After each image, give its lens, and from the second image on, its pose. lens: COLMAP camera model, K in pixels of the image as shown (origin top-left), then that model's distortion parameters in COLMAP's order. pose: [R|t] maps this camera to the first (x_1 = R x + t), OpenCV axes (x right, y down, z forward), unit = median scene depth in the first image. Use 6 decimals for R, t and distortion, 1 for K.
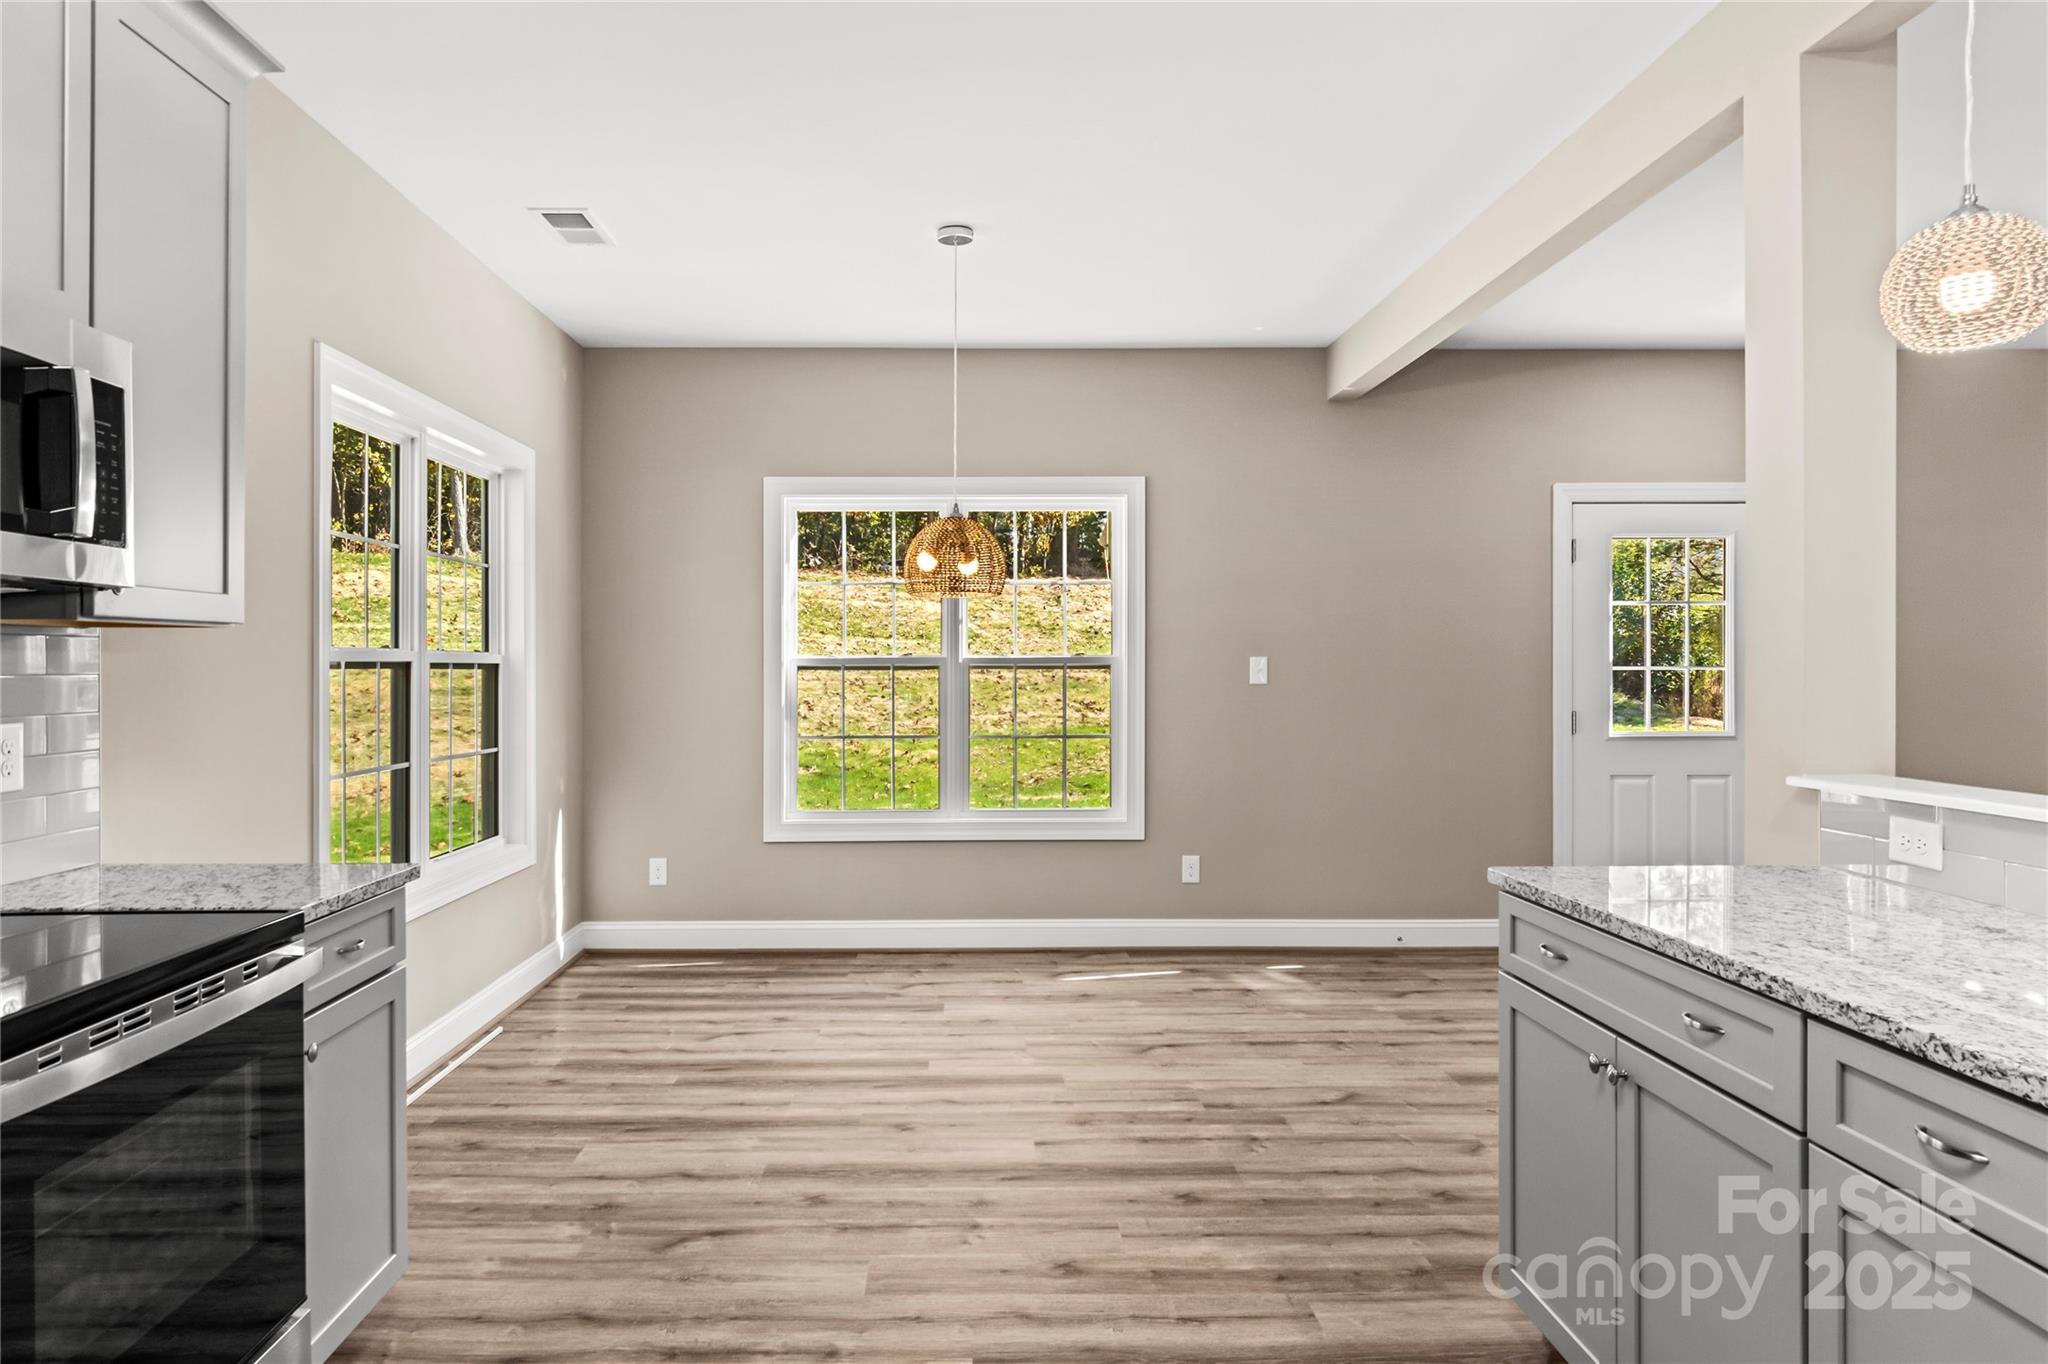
lens RADIAL K [[1270.4, 0, 973.3], [0, 1270.4, 674.5], [0, 0, 1]] dist [-0.003444, 0.002609]
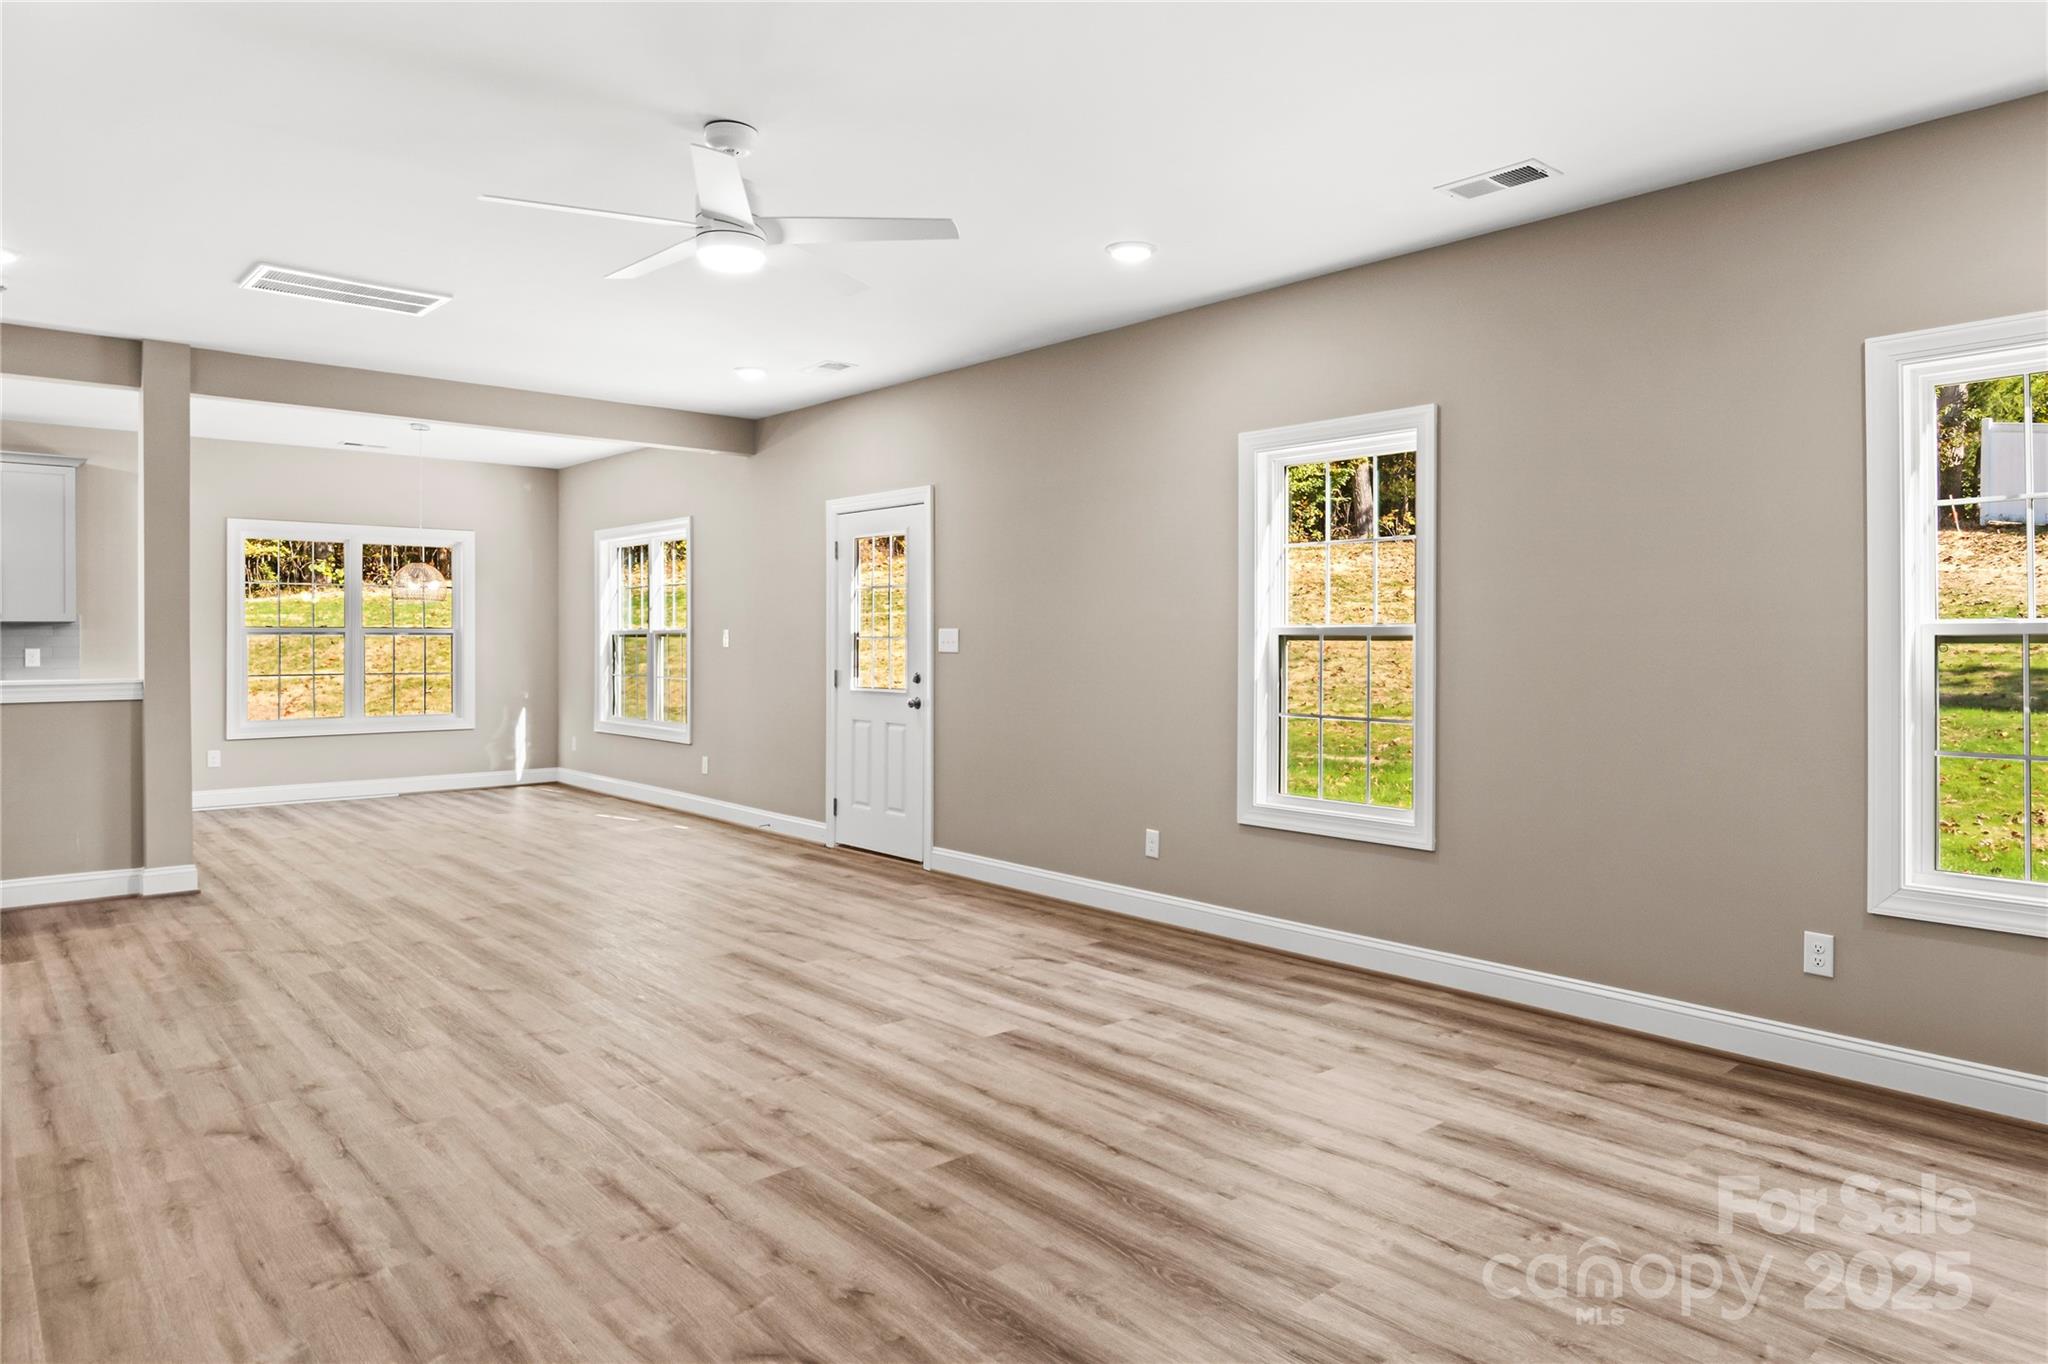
lens RADIAL K [[1270.4, 0, 1021.7], [0, 1270.4, 649.7], [0, 0, 1]] dist [-0.003444, 0.002609]
pose [[0.645848, 0.010091, -0.763400, 2.078814], [-0.007134, 0.999949, 0.007183, -0.004248], [0.763433, 0.000807, 0.645887, 0.384533]]
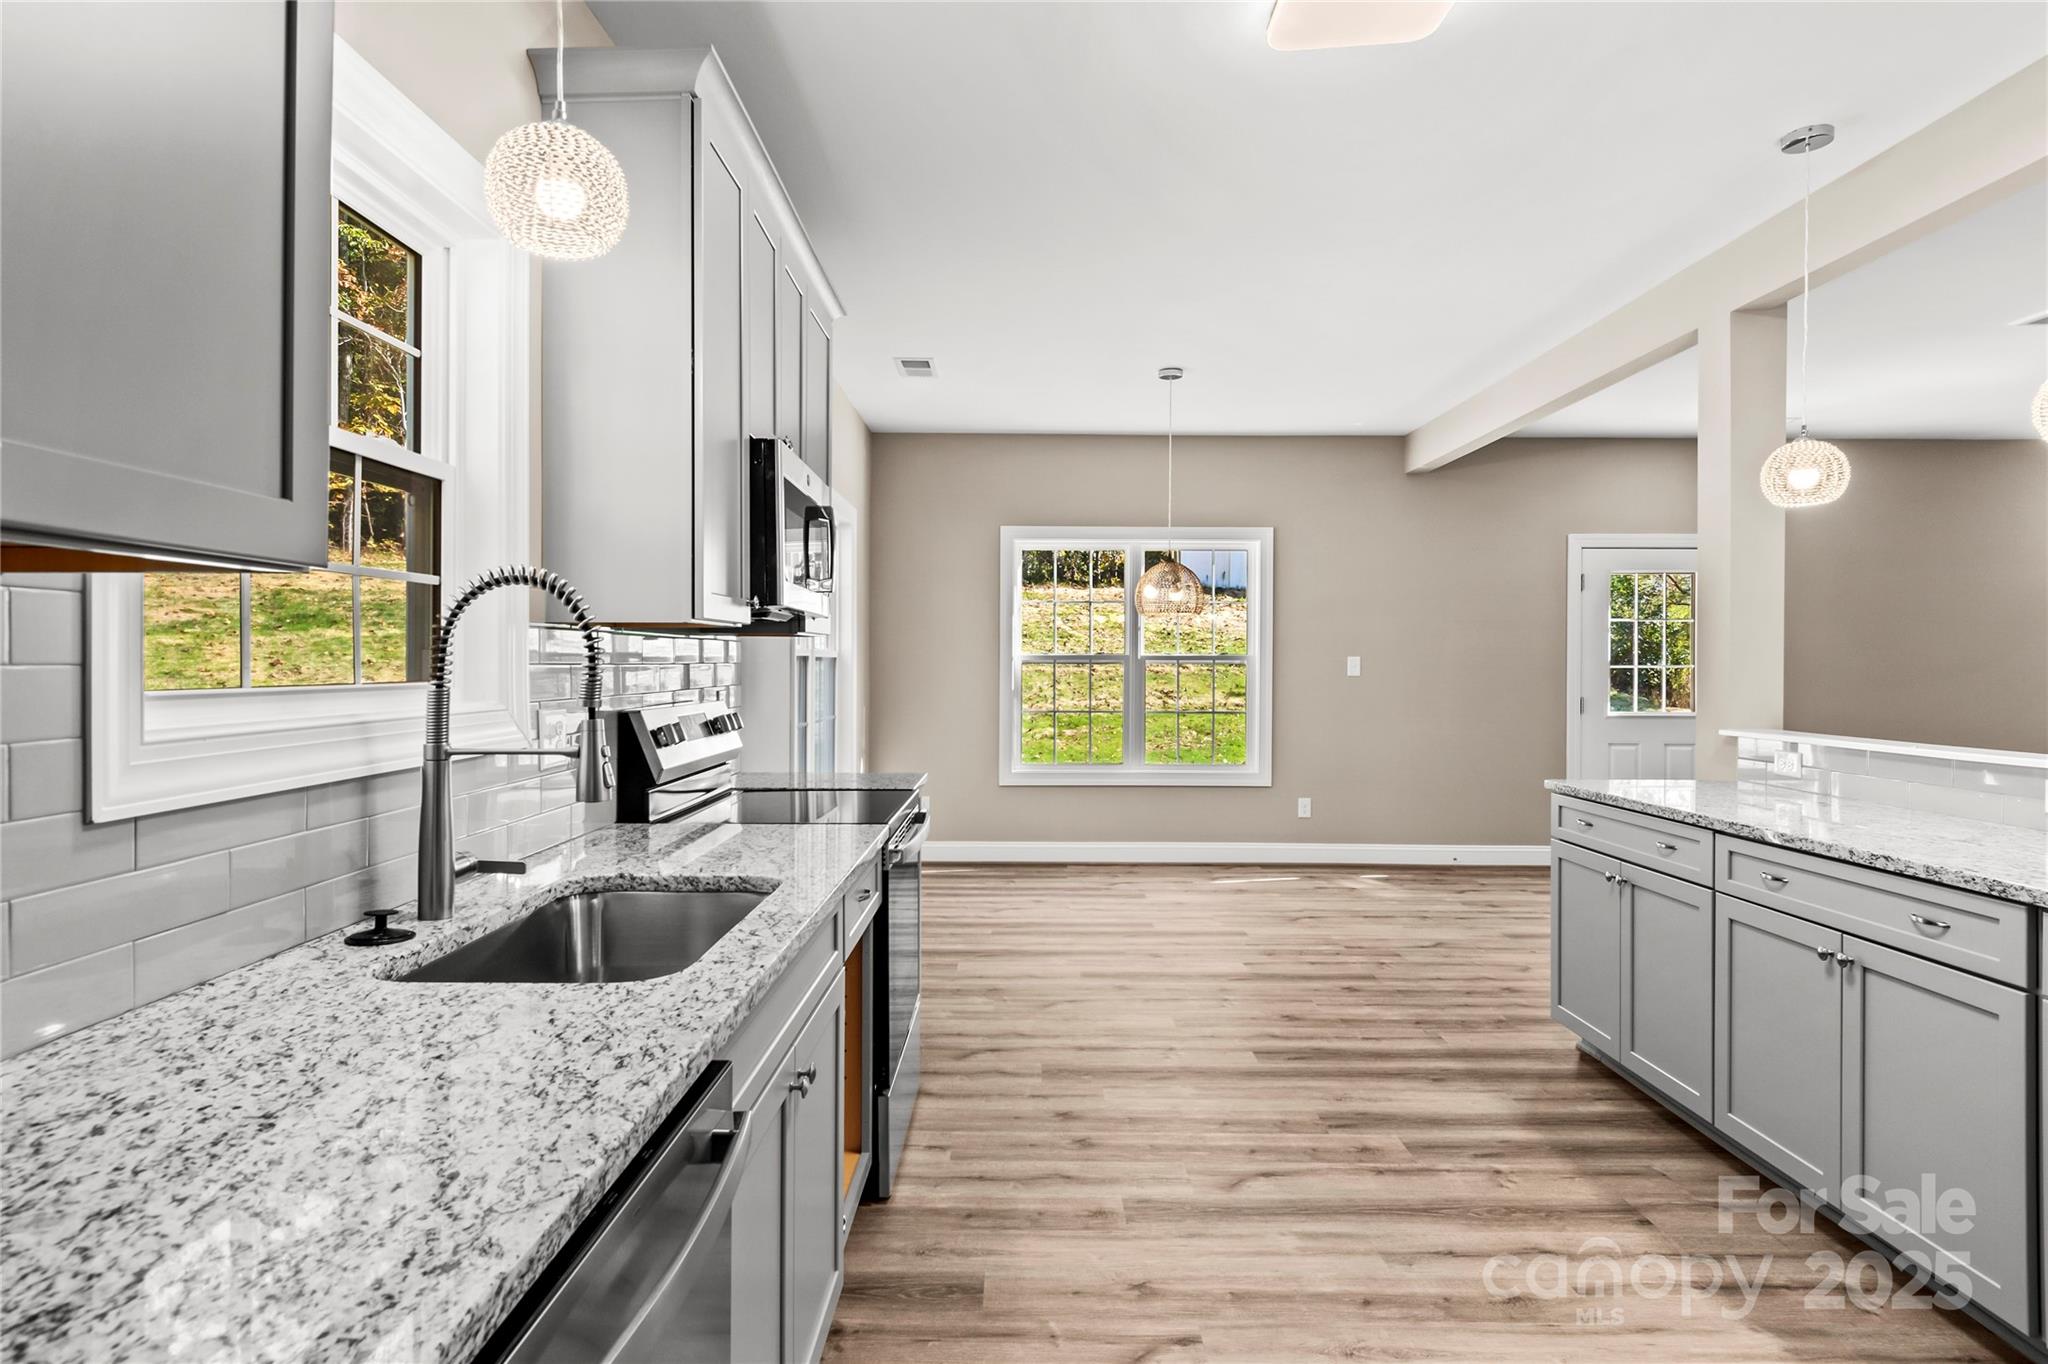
lens RADIAL K [[1121.4, 0, 1014.0], [0, 1121.4, 668.8], [0, 0, 1]] dist [0.008605, 0.001492]
pose [[0.999866, 0.006893, -0.014845, -0.167670], [-0.006875, 0.999976, 0.001287, 0.000961], [0.014854, -0.001185, 0.999889, -0.308403]]
